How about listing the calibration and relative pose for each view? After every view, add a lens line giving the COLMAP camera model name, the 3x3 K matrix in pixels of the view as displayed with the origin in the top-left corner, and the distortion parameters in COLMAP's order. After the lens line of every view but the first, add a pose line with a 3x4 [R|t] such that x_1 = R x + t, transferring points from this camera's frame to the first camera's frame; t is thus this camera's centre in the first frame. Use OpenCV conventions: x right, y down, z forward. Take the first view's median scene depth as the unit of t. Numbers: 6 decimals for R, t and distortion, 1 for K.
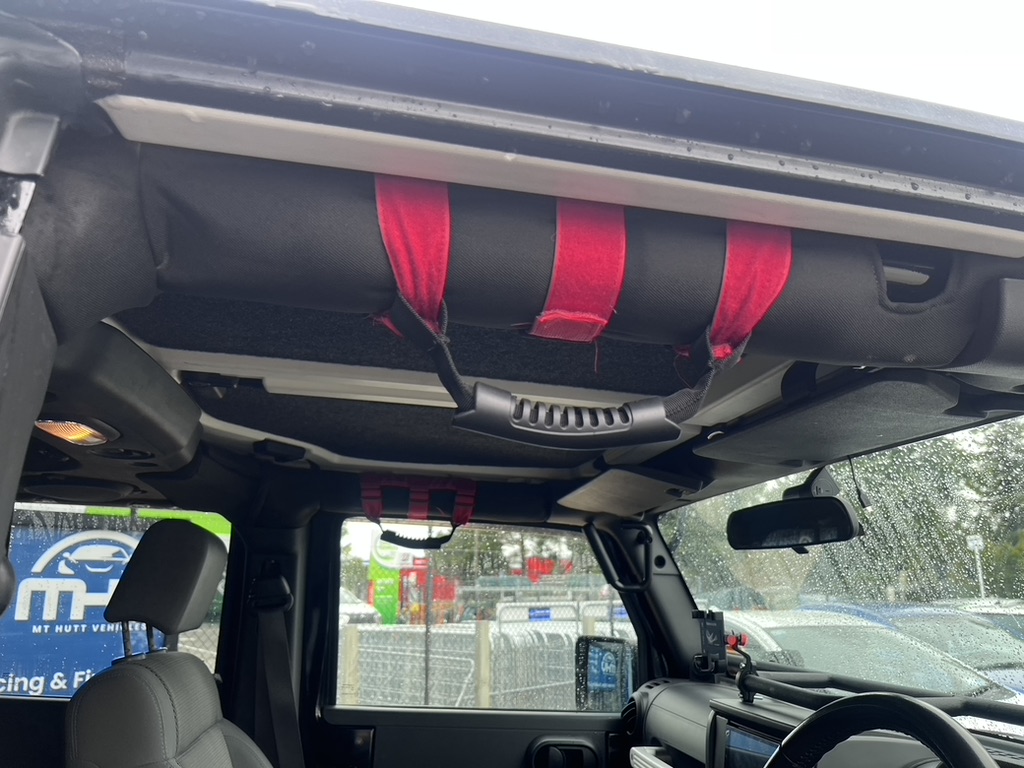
lens RADIAL K [[785.1, 0, 514.3], [0, 785.1, 383.8], [0, 0, 1]] dist [0.063045, -0.095111]
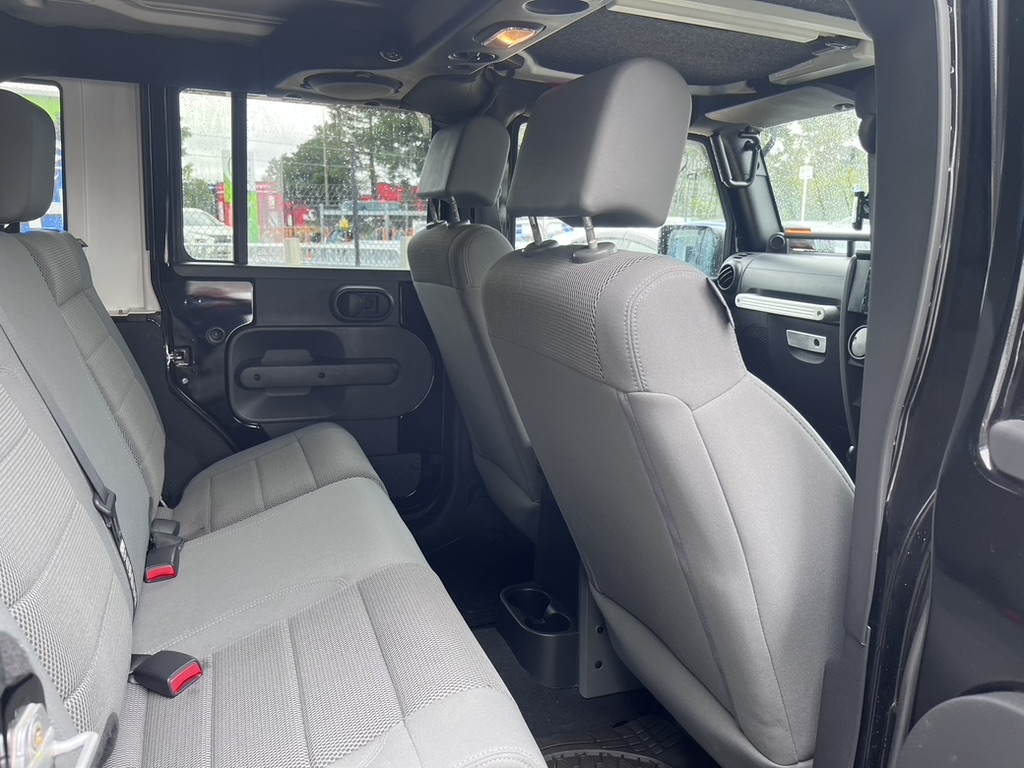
lens RADIAL K [[779.0, 0, 513.7], [0, 779.0, 380.5], [0, 0, 1]] dist [0.018367, 0.002350]
pose [[0.981340, -0.032696, 0.189480, -0.463605], [-0.055274, 0.895873, 0.440859, 0.000726], [-0.184164, -0.443105, 0.877349, -0.199669]]
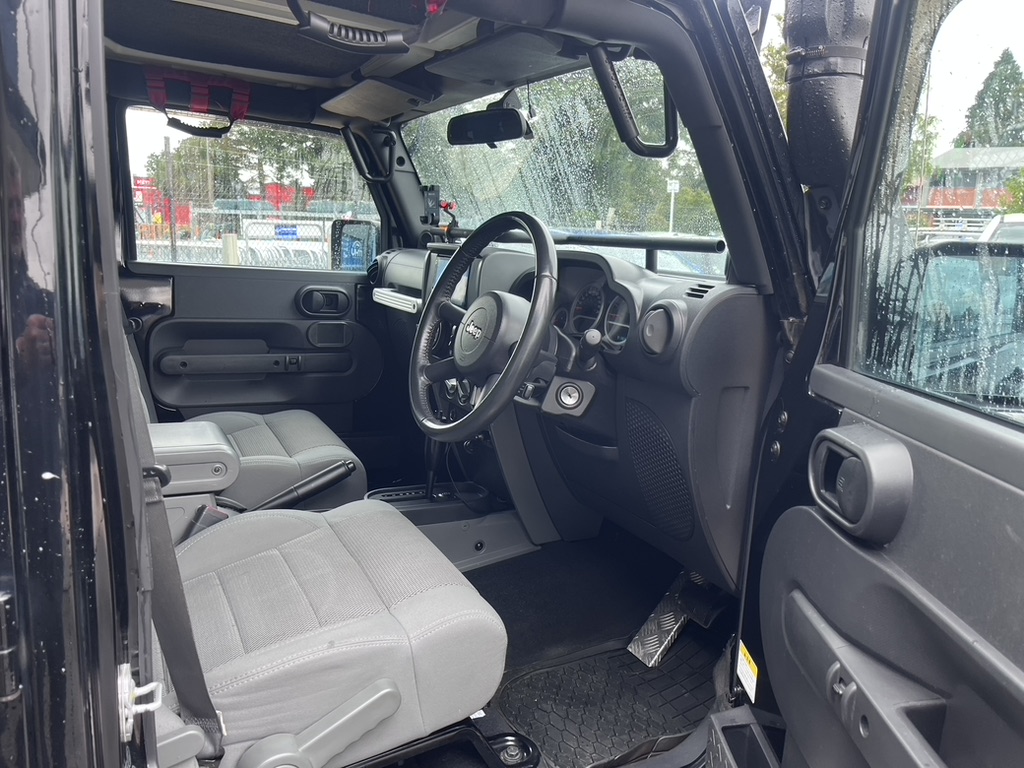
lens RADIAL K [[779.0, 0, 513.7], [0, 779.0, 380.5], [0, 0, 1]] dist [0.018367, 0.002350]
pose [[0.949810, -0.028732, 0.311505, -0.049798], [-0.111495, 0.899287, 0.422908, -0.014065], [-0.292283, -0.436414, 0.850949, -0.309055]]
